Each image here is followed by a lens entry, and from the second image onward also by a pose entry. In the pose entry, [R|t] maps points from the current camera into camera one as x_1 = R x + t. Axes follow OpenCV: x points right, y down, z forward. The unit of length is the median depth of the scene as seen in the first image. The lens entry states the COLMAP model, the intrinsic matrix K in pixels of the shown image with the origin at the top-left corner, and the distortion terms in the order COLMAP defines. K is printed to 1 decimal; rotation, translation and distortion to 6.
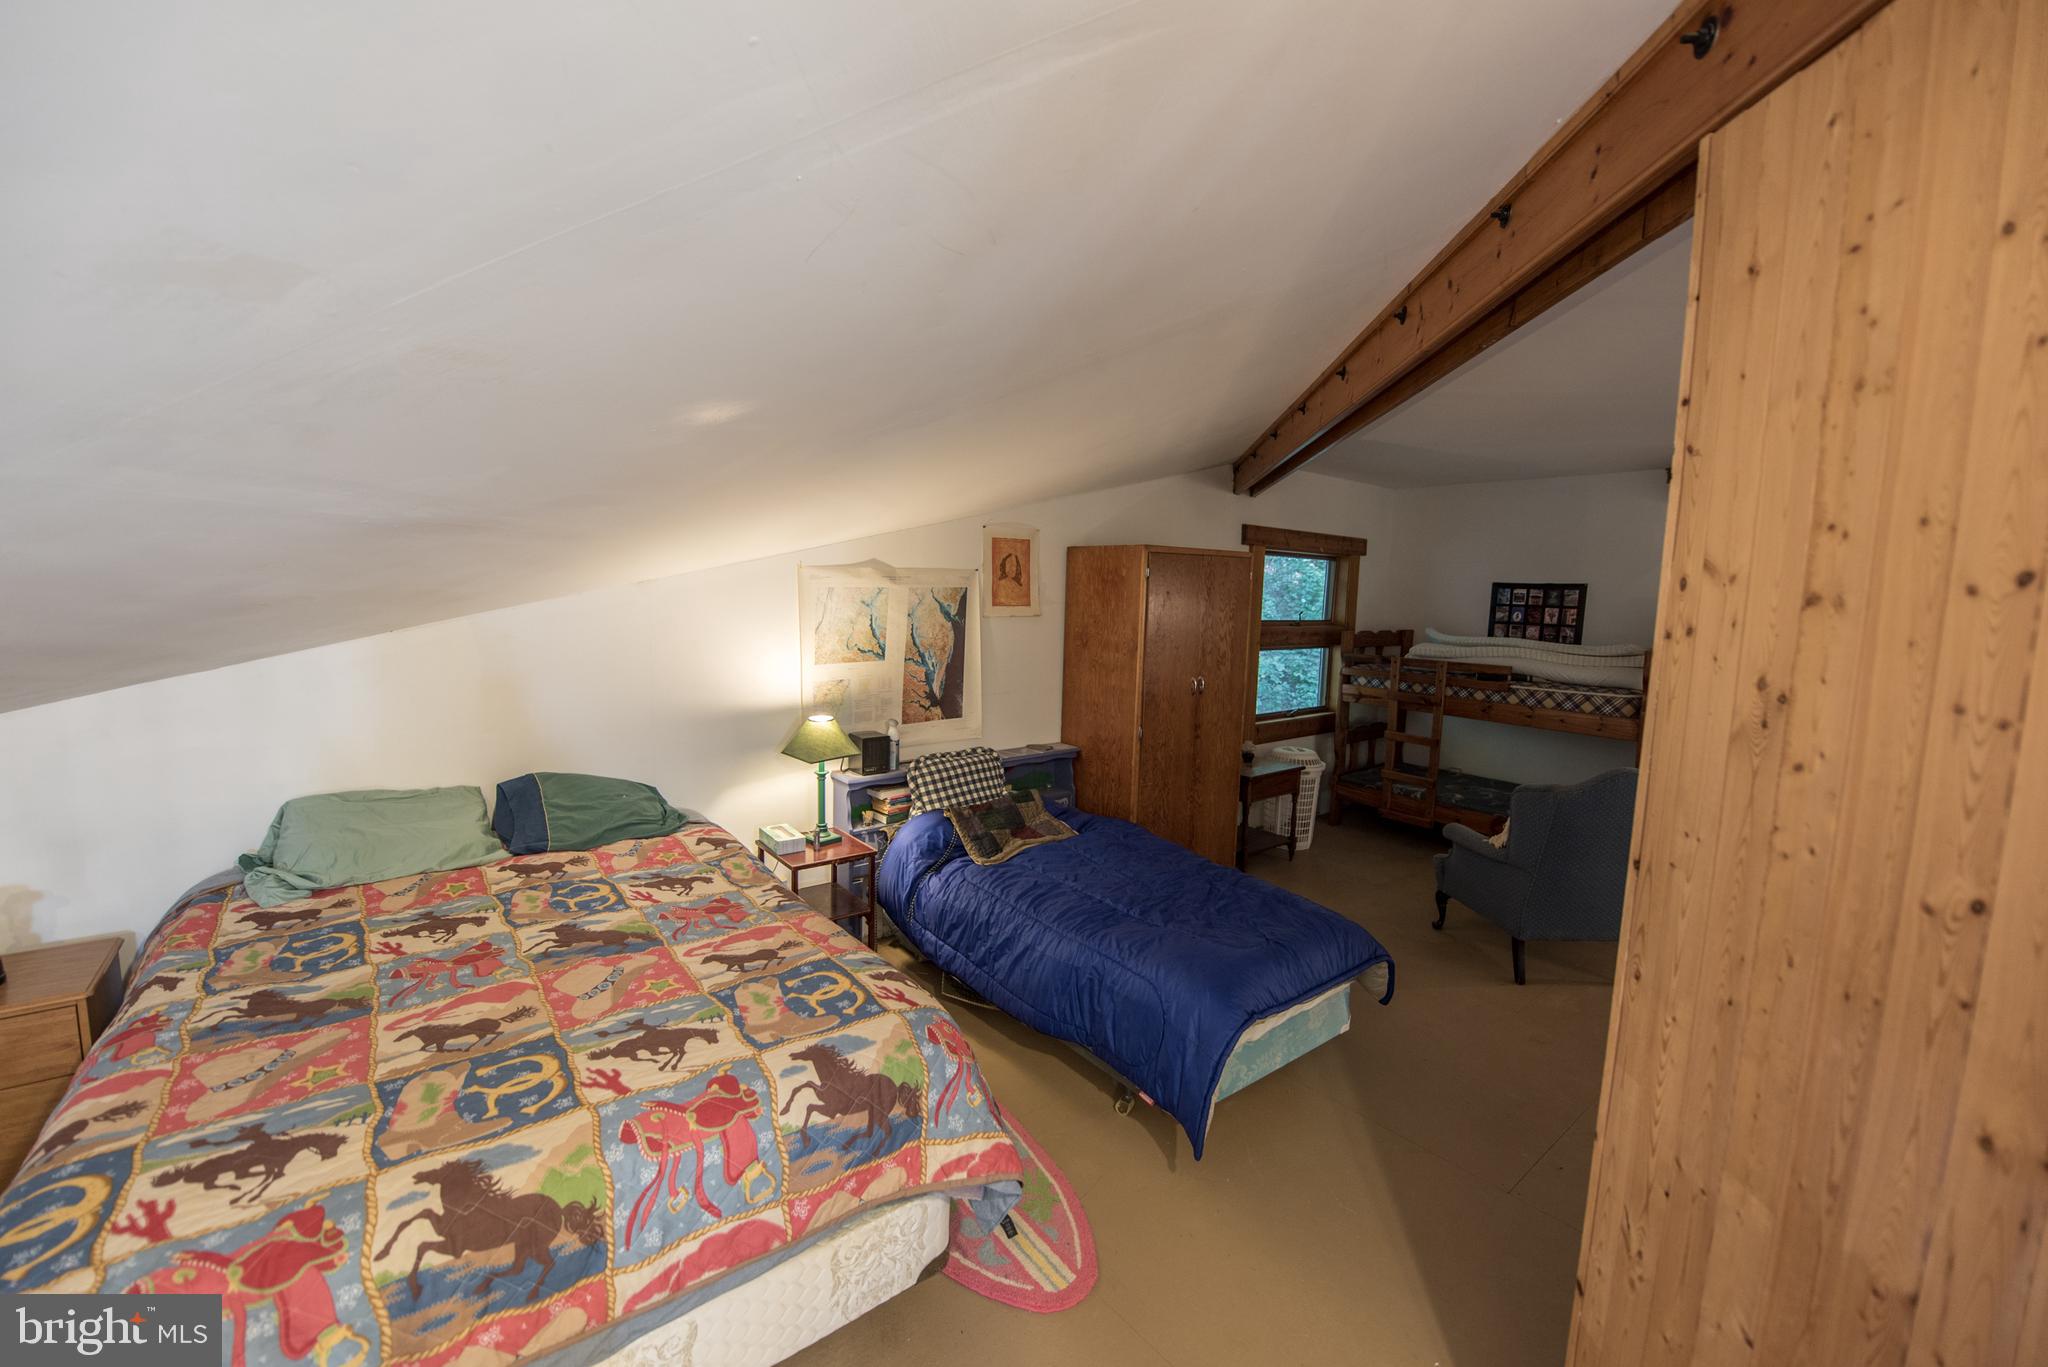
lens RADIAL K [[815.7, 0, 1021.0], [0, 815.7, 679.5], [0, 0, 1]] dist [-0.014069, -0.003088]
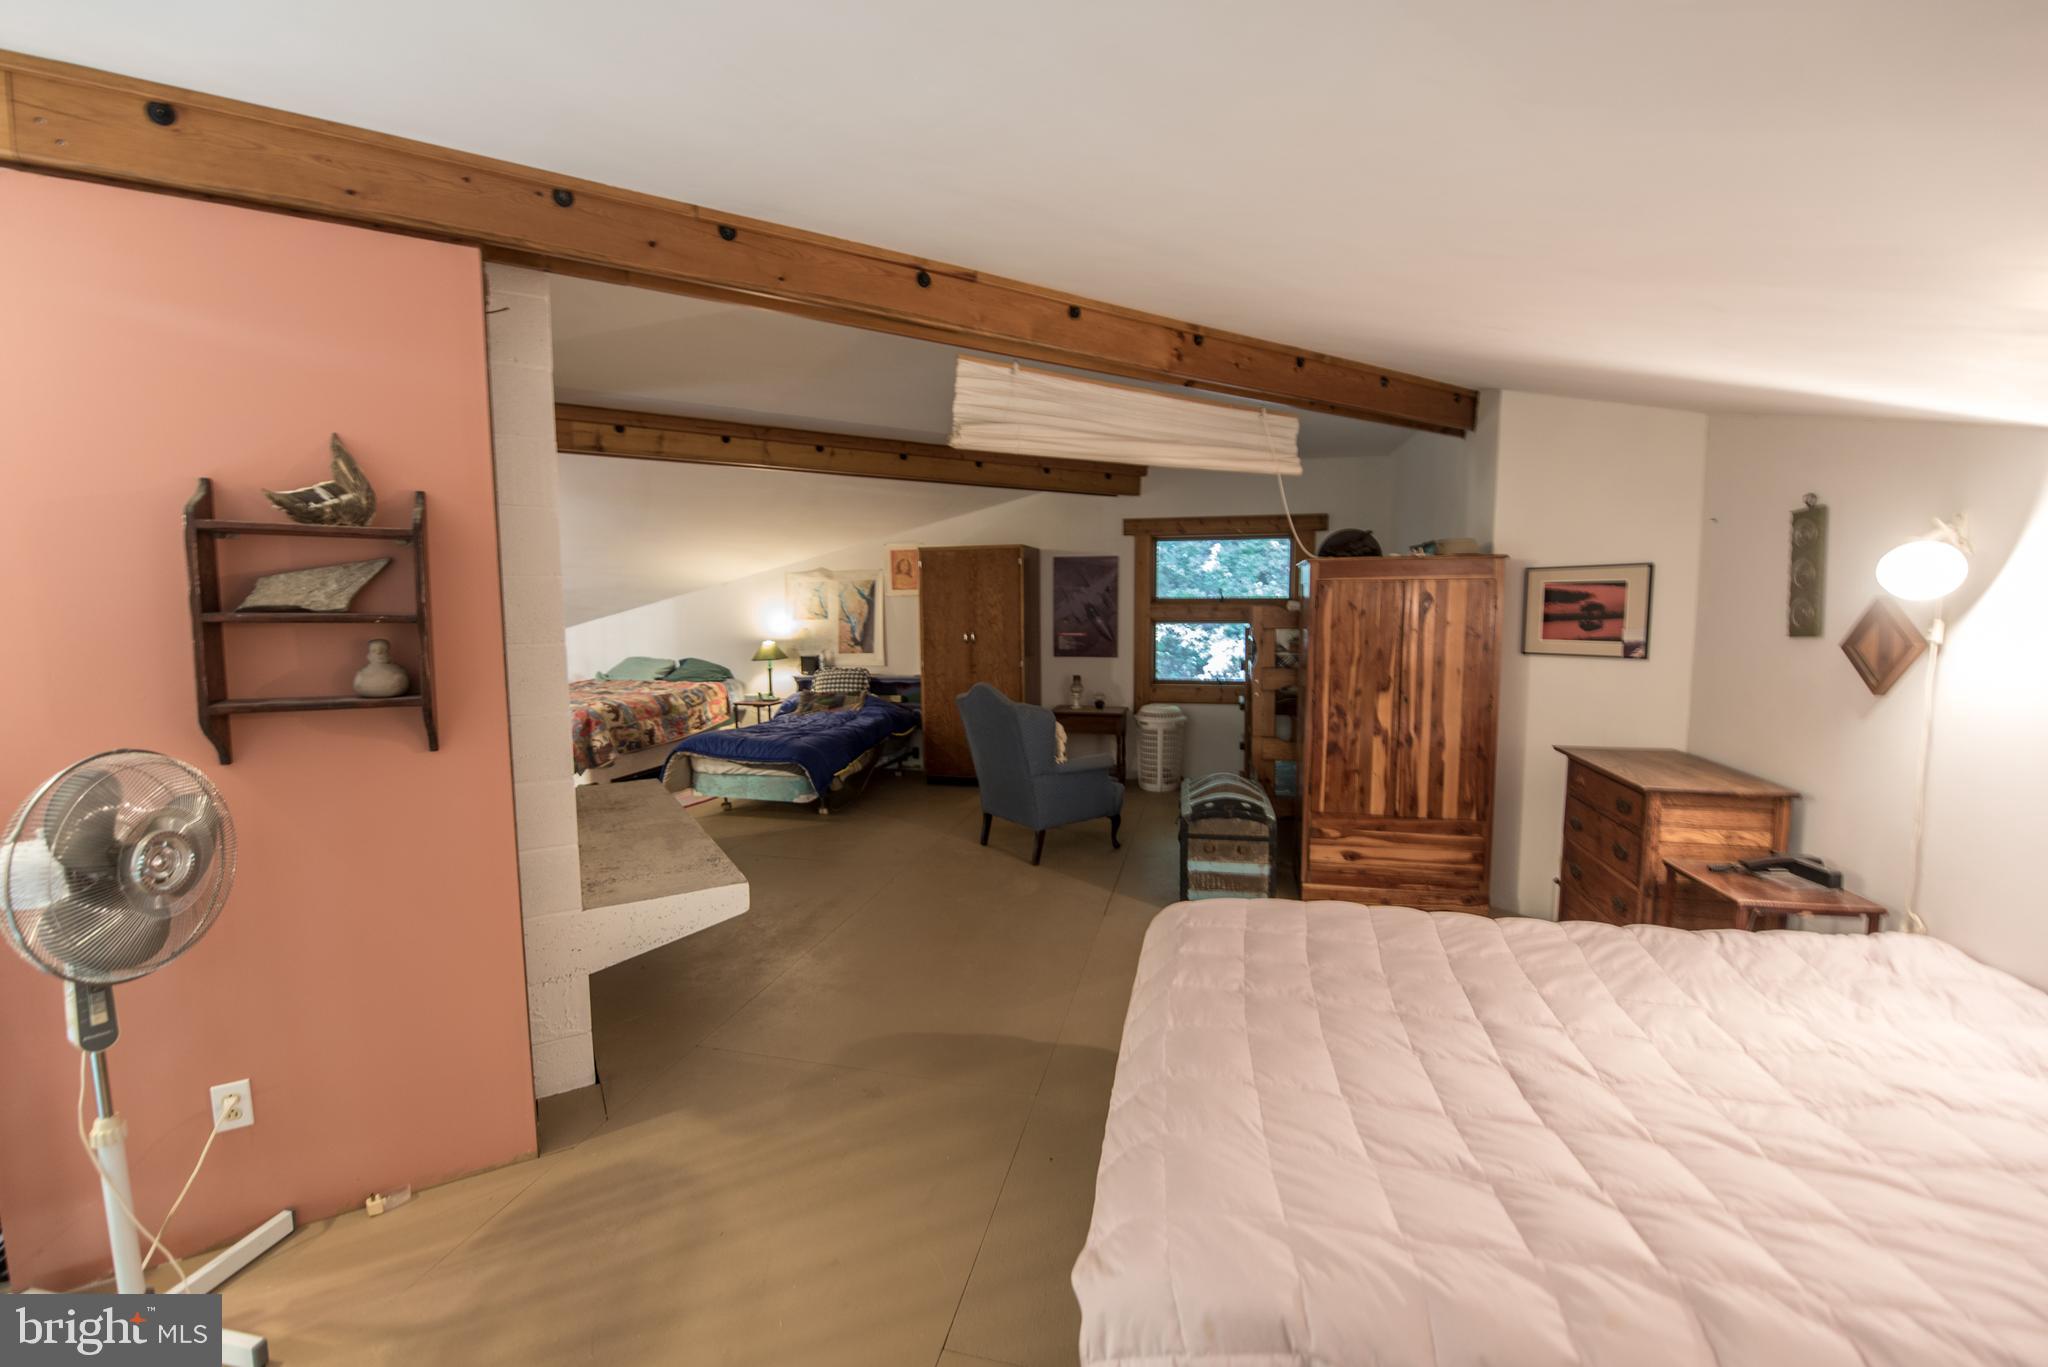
lens RADIAL K [[815.7, 0, 1021.0], [0, 815.7, 679.5], [0, 0, 1]] dist [-0.014069, -0.003088]
pose [[0.594936, 0.043582, -0.802591, 1.198621], [-0.068660, 0.997635, 0.003278, 0.058606], [0.800835, 0.053156, 0.596521, 0.154547]]
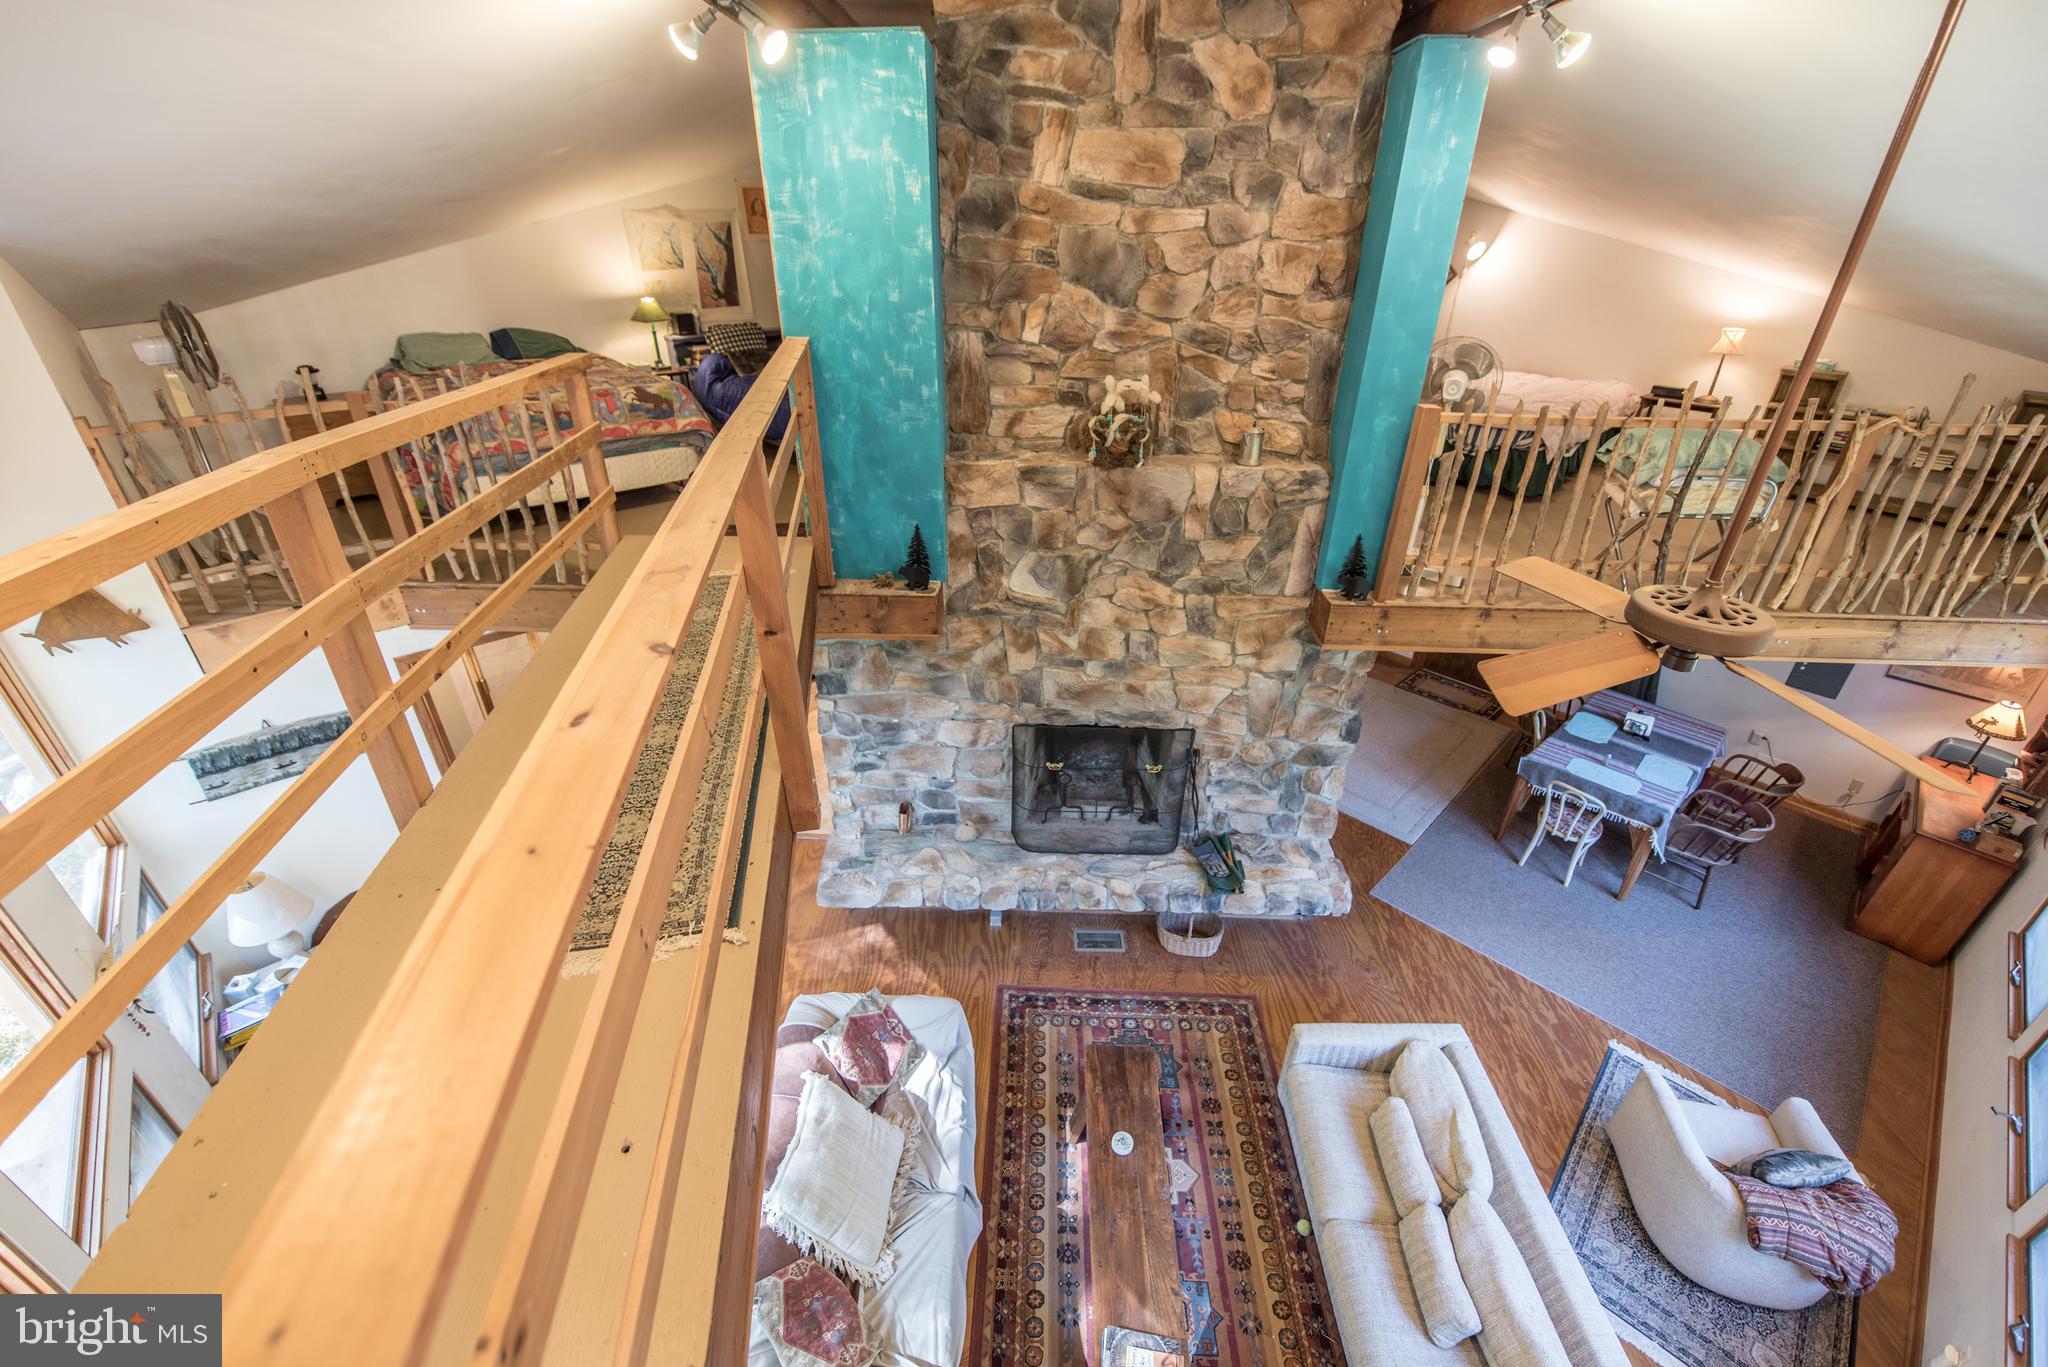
lens RADIAL K [[815.7, 0, 1021.0], [0, 815.7, 679.5], [0, 0, 1]] dist [-0.014069, -0.003088]
pose [[0.997406, -0.050013, 0.051760, 0.306805], [0.026145, 0.921769, 0.386858, 0.098301], [-0.067059, -0.384502, 0.920685, -0.729318]]
